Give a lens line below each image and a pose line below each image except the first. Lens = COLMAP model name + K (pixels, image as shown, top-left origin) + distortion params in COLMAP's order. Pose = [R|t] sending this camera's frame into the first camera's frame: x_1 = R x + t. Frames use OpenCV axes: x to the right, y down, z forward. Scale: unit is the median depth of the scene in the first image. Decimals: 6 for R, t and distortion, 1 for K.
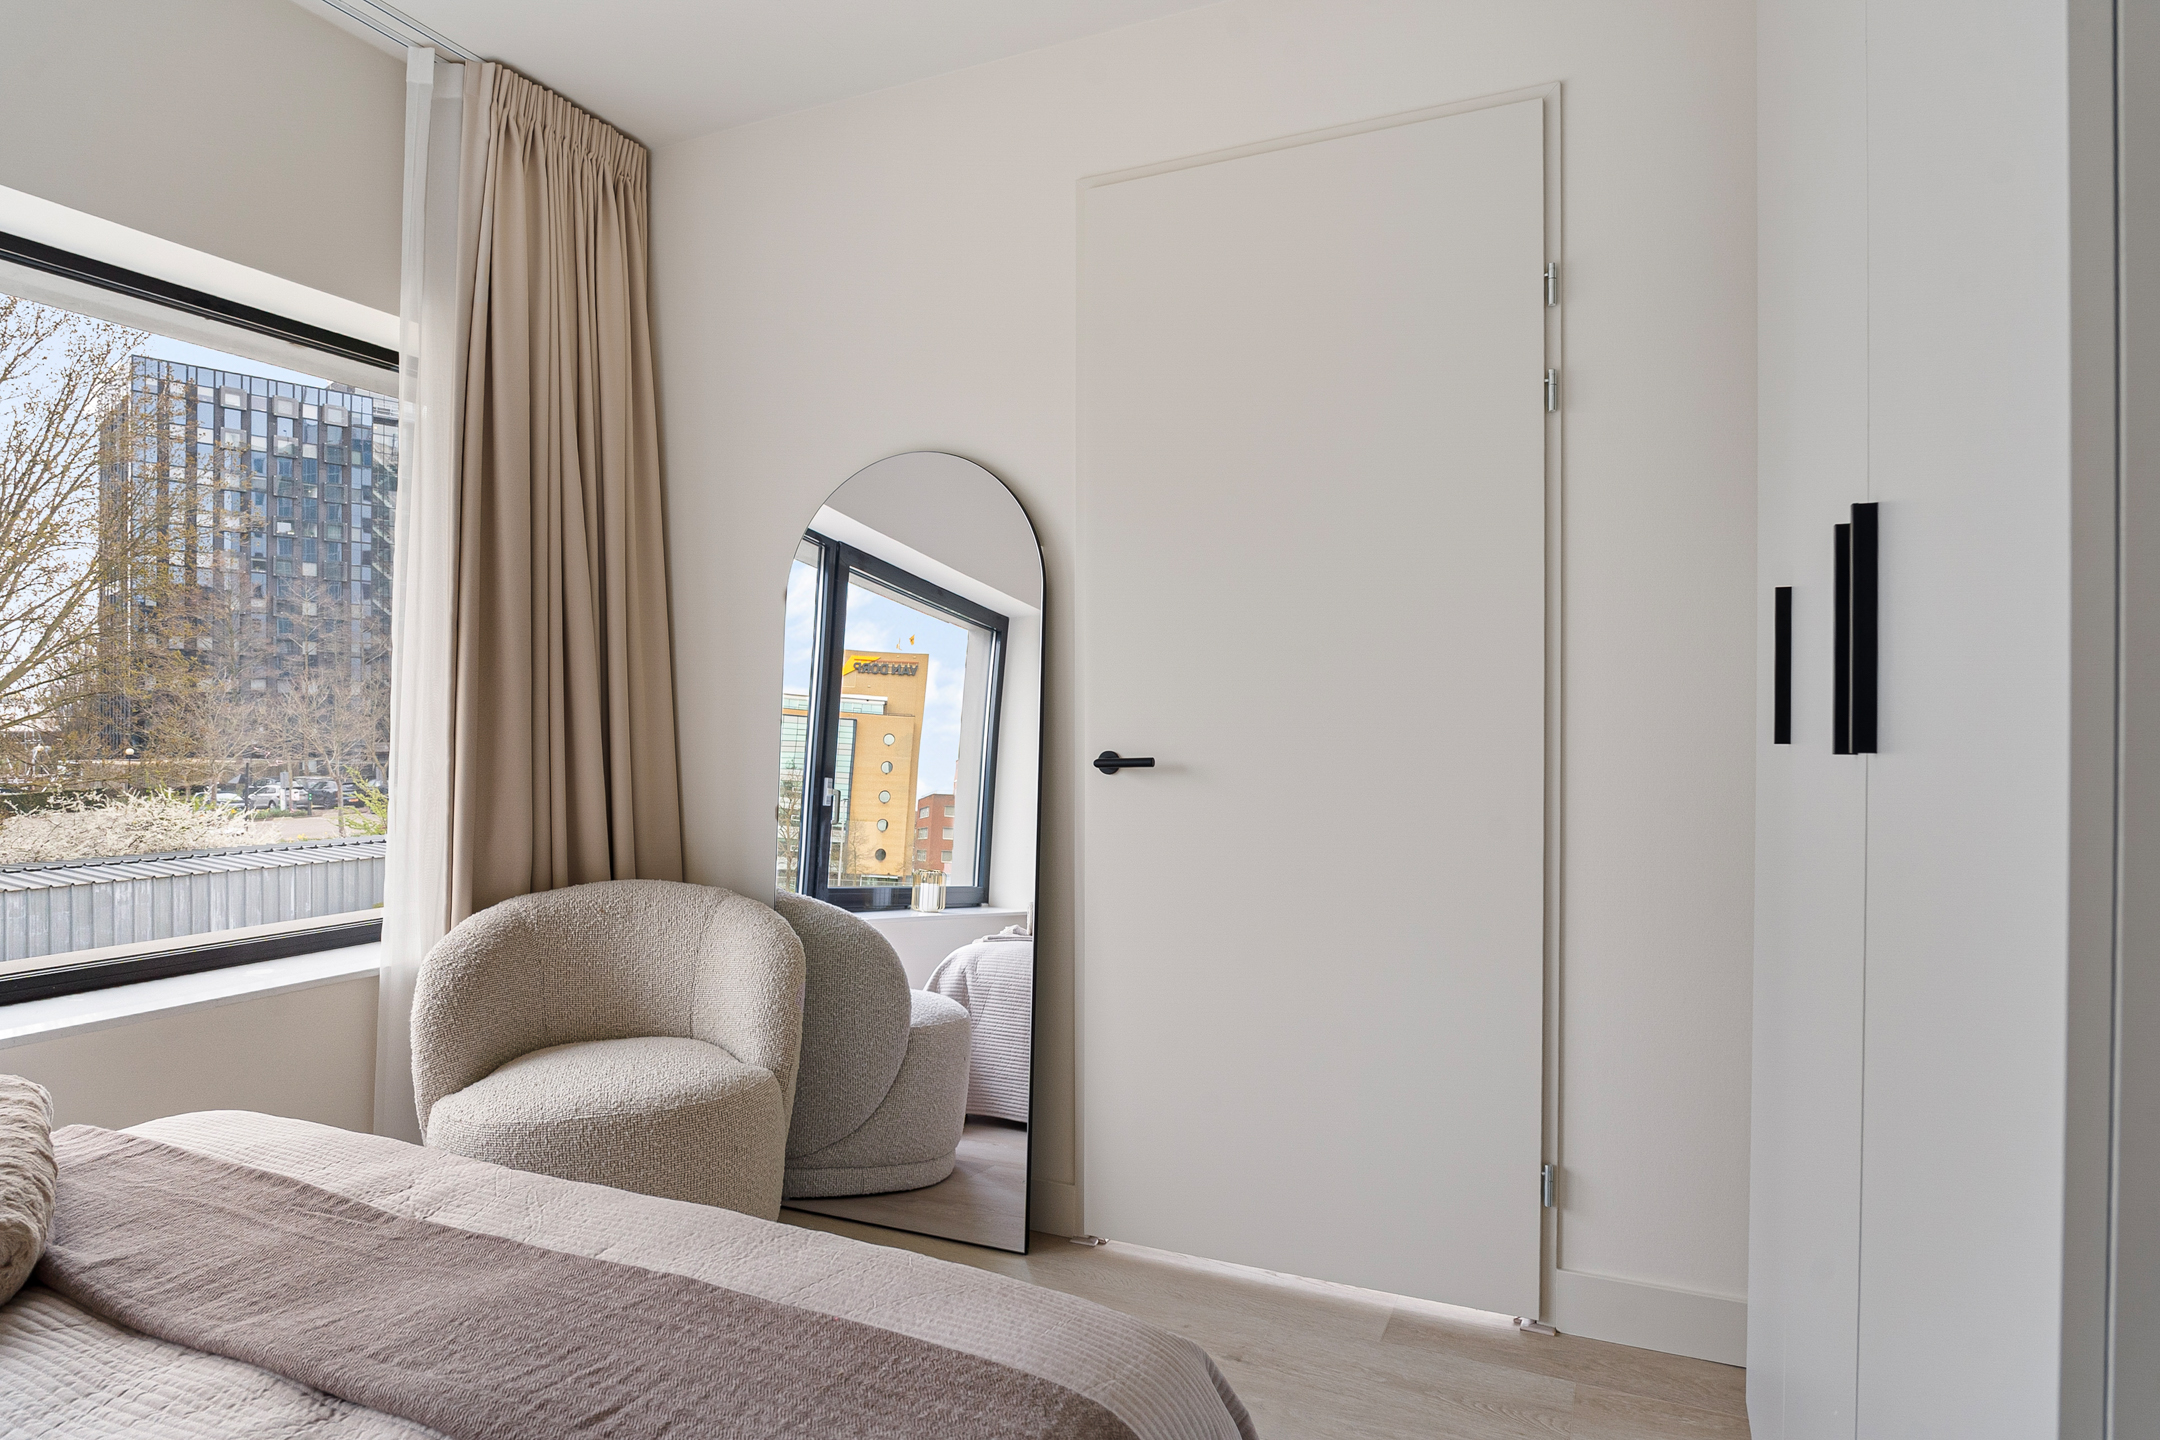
lens RADIAL K [[1185.9, 0, 1088.5], [0, 1185.9, 723.7], [0, 0, 1]] dist [-0.029111, 0.004865]
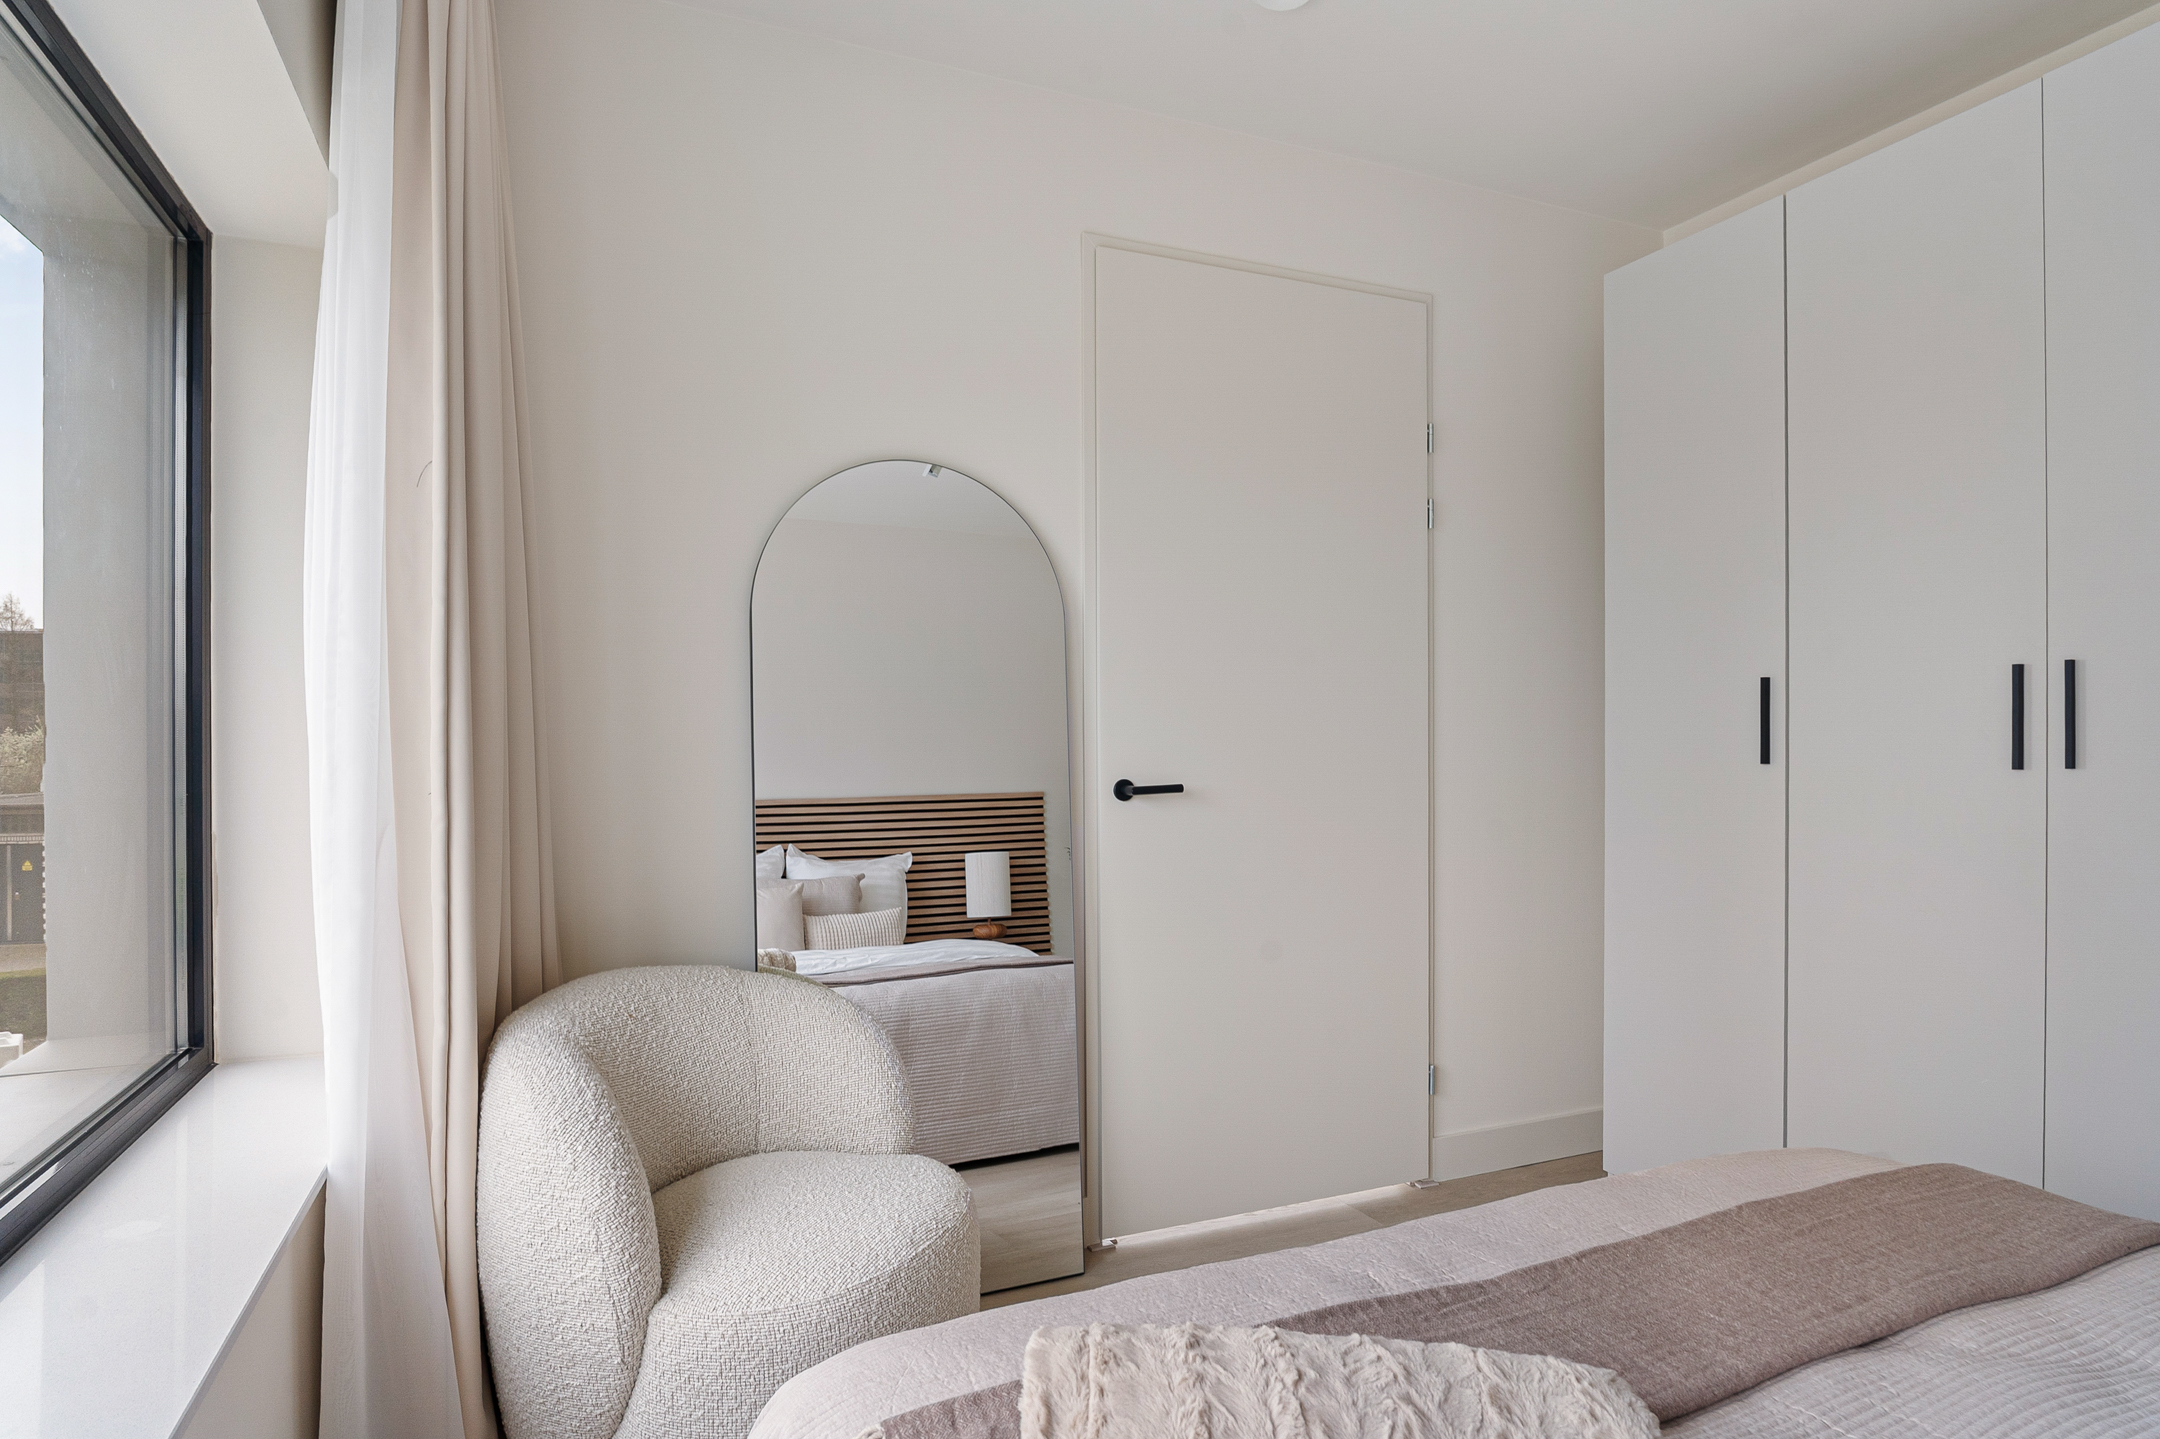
lens RADIAL K [[1185.9, 0, 1087.3], [0, 1185.9, 733.5], [0, 0, 1]] dist [-0.029111, 0.004865]
pose [[0.676670, -0.001508, 0.736285, -0.922908], [0.004036, 0.999990, -0.001661, -0.019769], [-0.736275, 0.004095, 0.676670, 0.350202]]
